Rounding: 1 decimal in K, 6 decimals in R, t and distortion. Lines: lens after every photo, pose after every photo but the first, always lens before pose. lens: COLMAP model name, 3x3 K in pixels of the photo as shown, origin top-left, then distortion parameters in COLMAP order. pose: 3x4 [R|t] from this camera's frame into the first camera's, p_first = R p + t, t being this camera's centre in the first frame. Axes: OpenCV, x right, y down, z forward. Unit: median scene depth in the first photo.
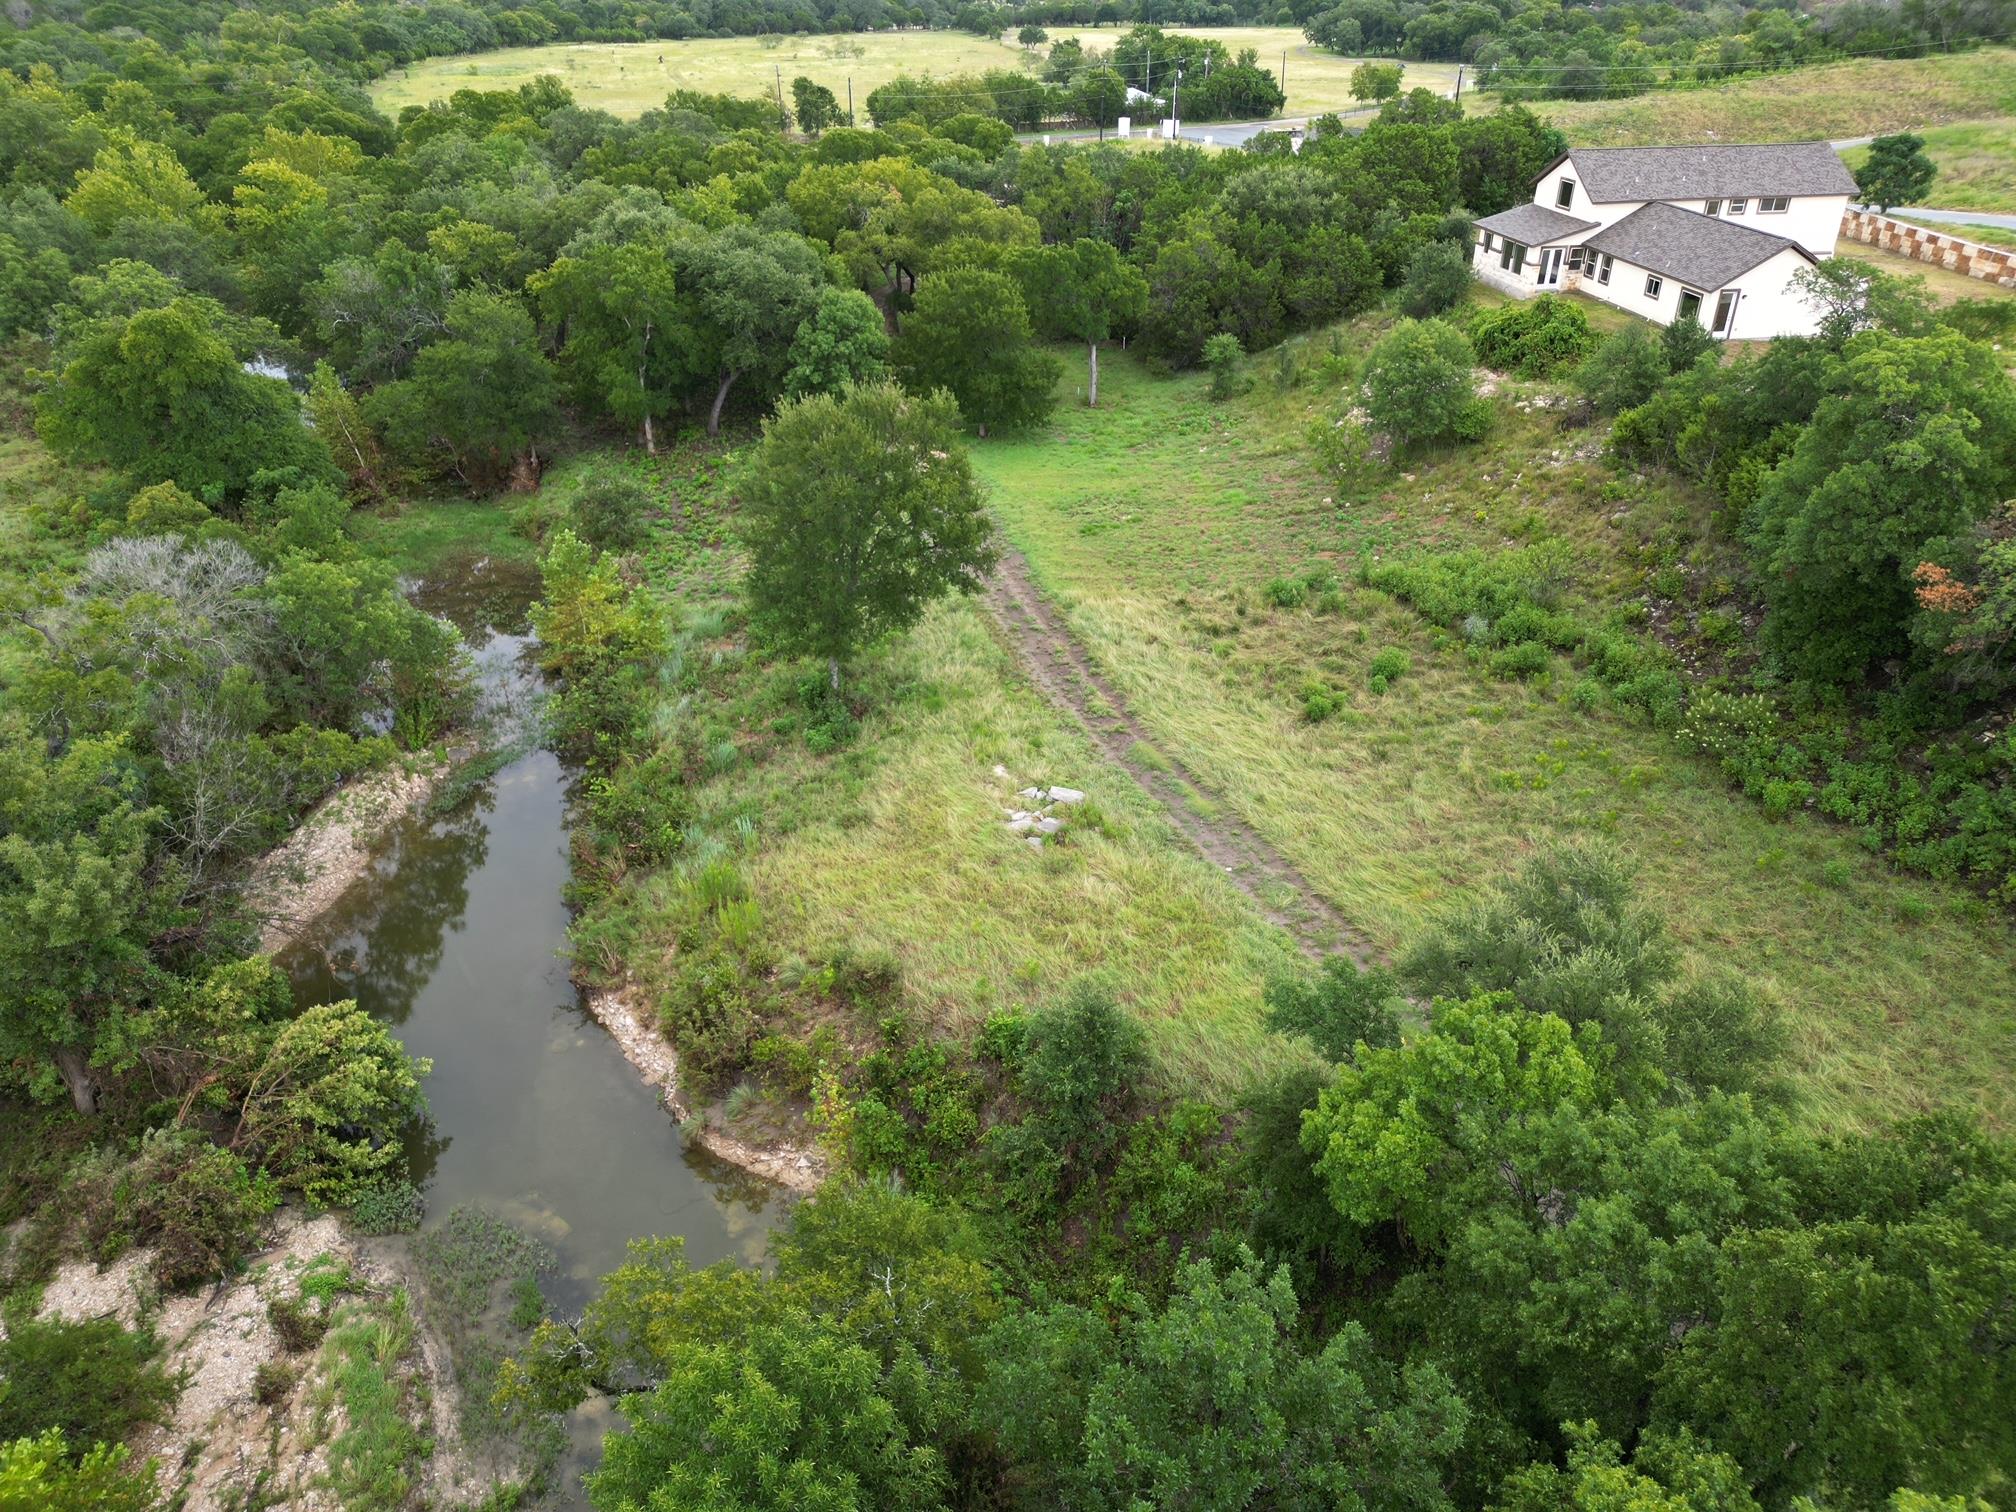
lens RADIAL K [[1398.7, 0, 1006.8], [0, 1398.7, 762.6], [0, 0, 1]] dist [0.178969, -0.345152]
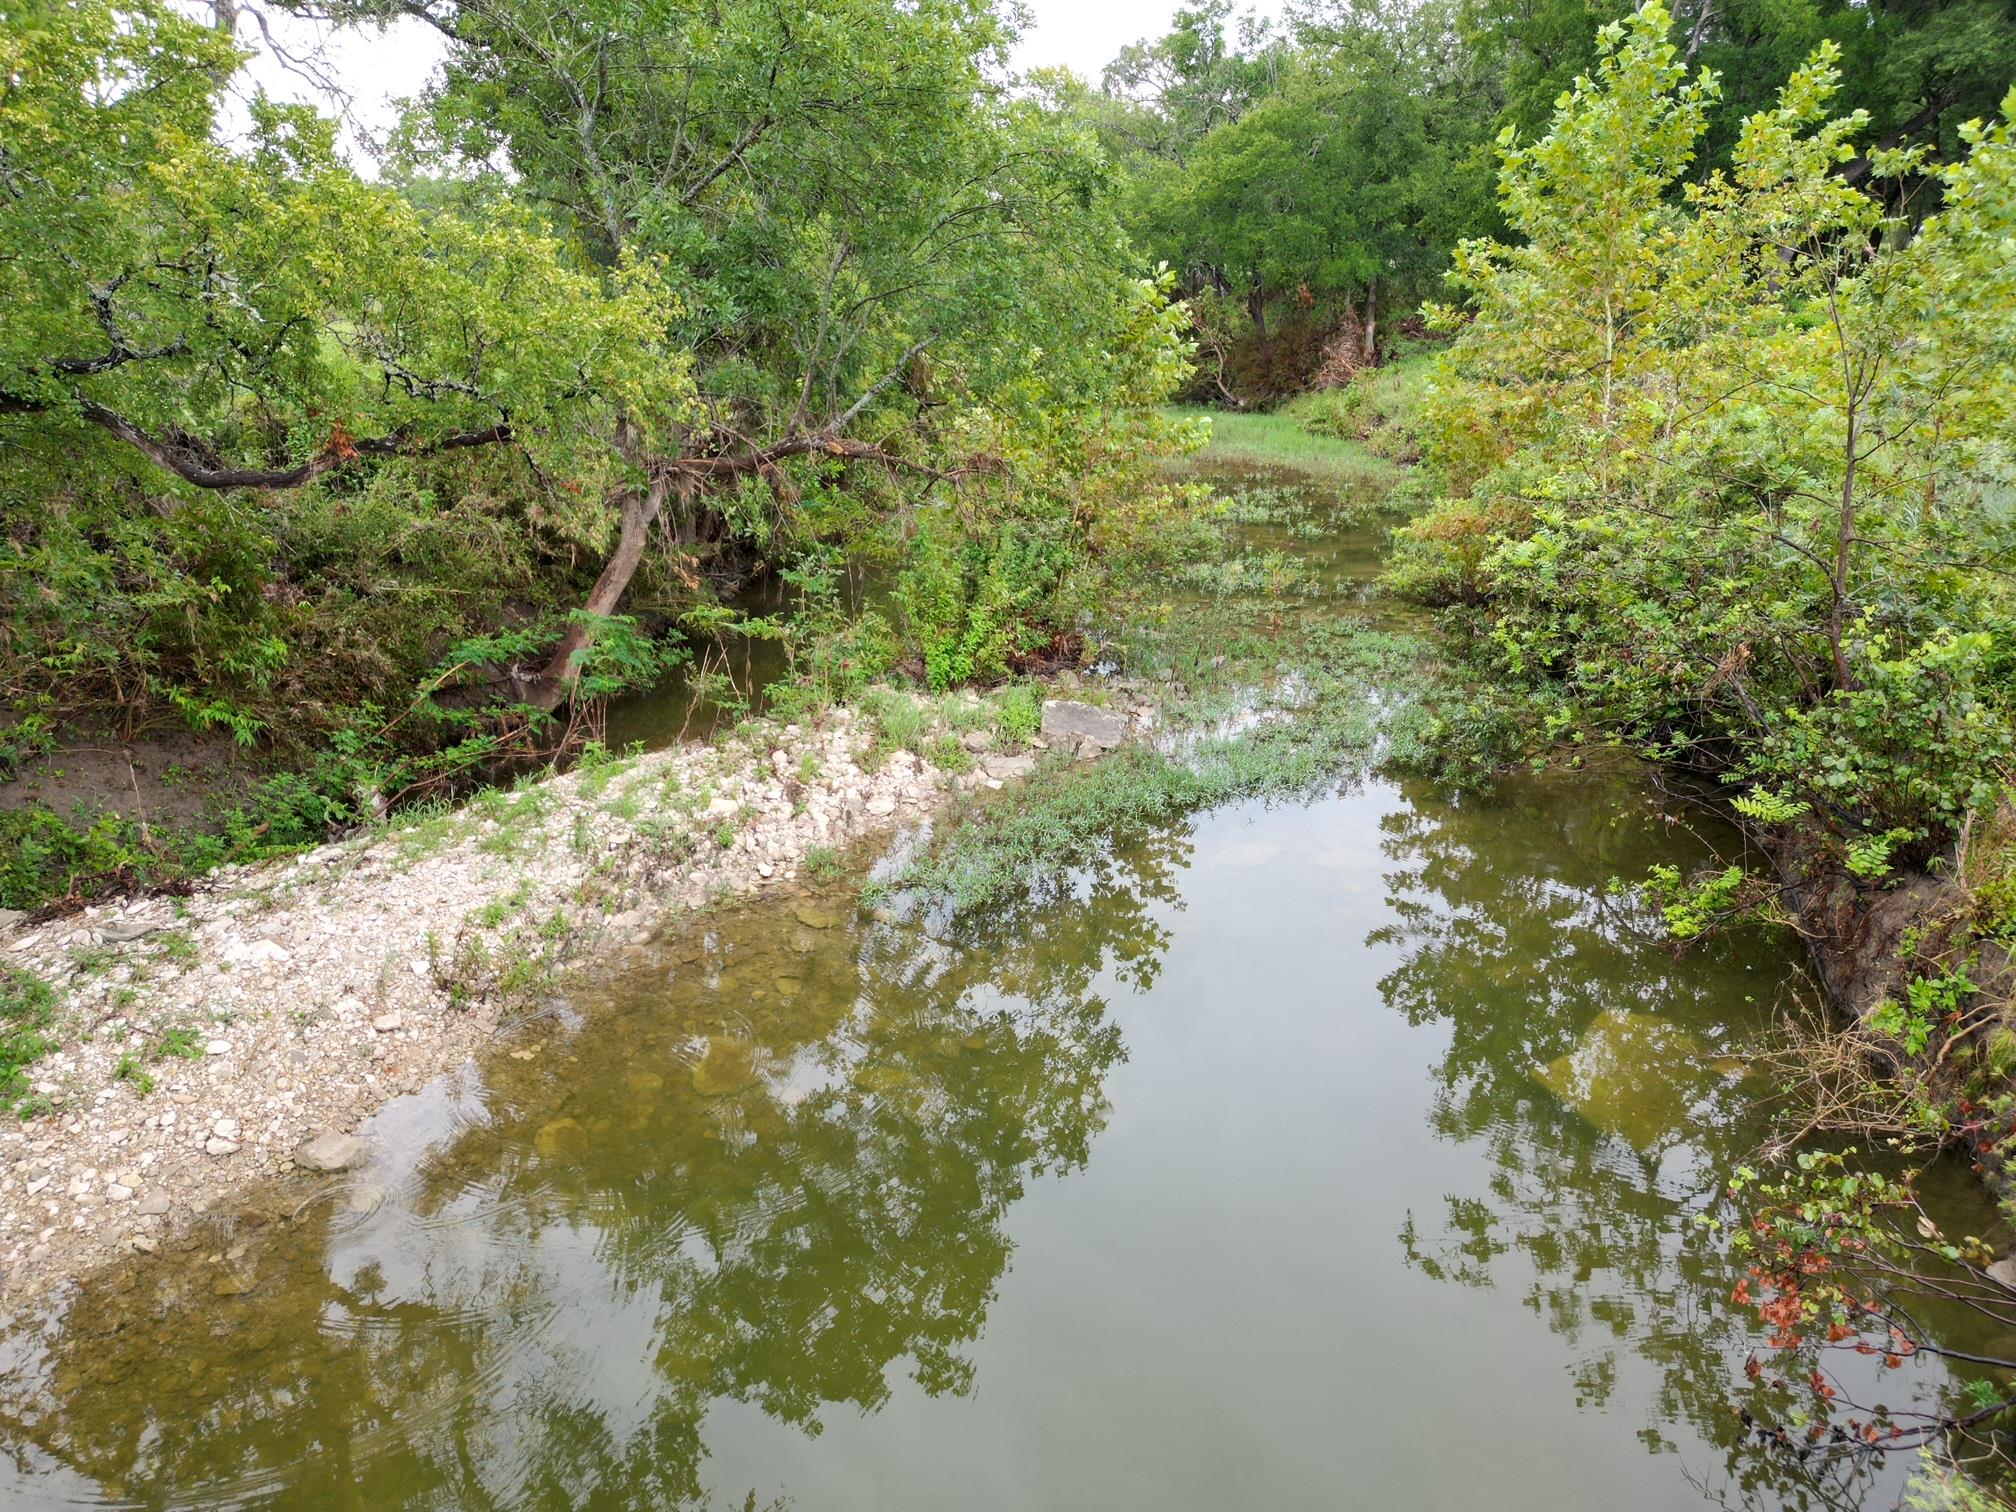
lens RADIAL K [[1415.8, 0, 976.5], [0, 1415.8, 757.2], [0, 0, 1]] dist [0.085252, -0.054987]
pose [[0.868903, 0.153009, -0.470740, -0.277991], [-0.232552, 0.965719, -0.115354, 0.032754], [0.436953, 0.209703, 0.874698, 0.762916]]
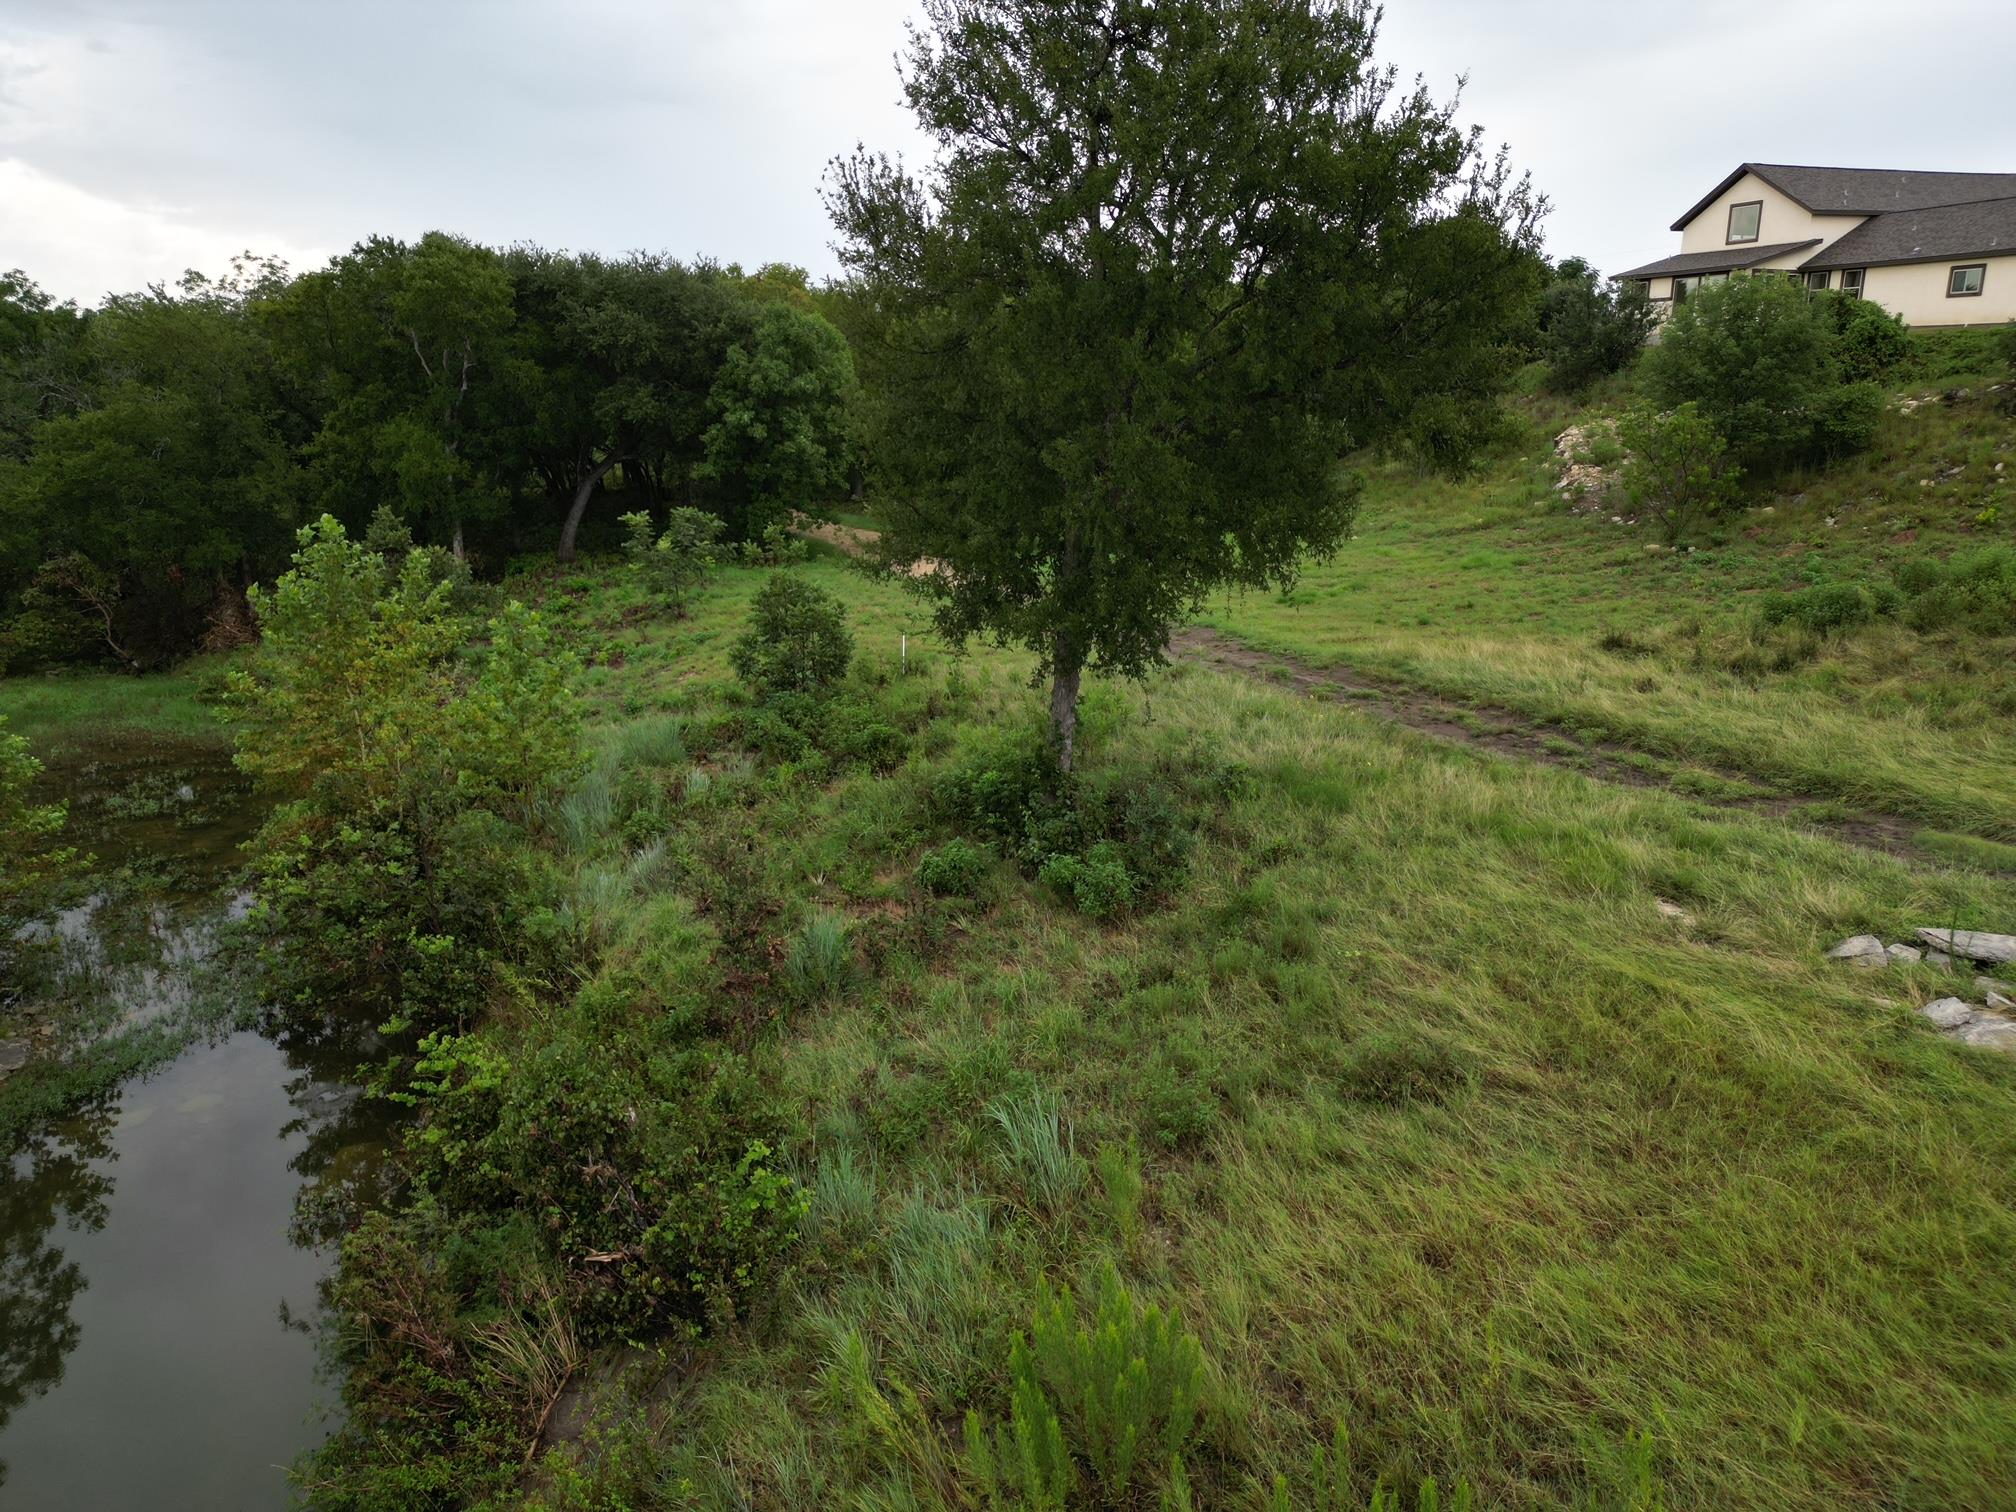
lens RADIAL K [[1433.2, 0, 1041.5], [0, 1433.2, 755.2], [0, 0, 1]] dist [0.006196, 0.006170]
pose [[0.980245, -0.051979, 0.190833, -0.190370], [0.099159, 0.963985, -0.246781, 0.035329], [-0.171132, 0.260829, 0.950096, 0.587915]]
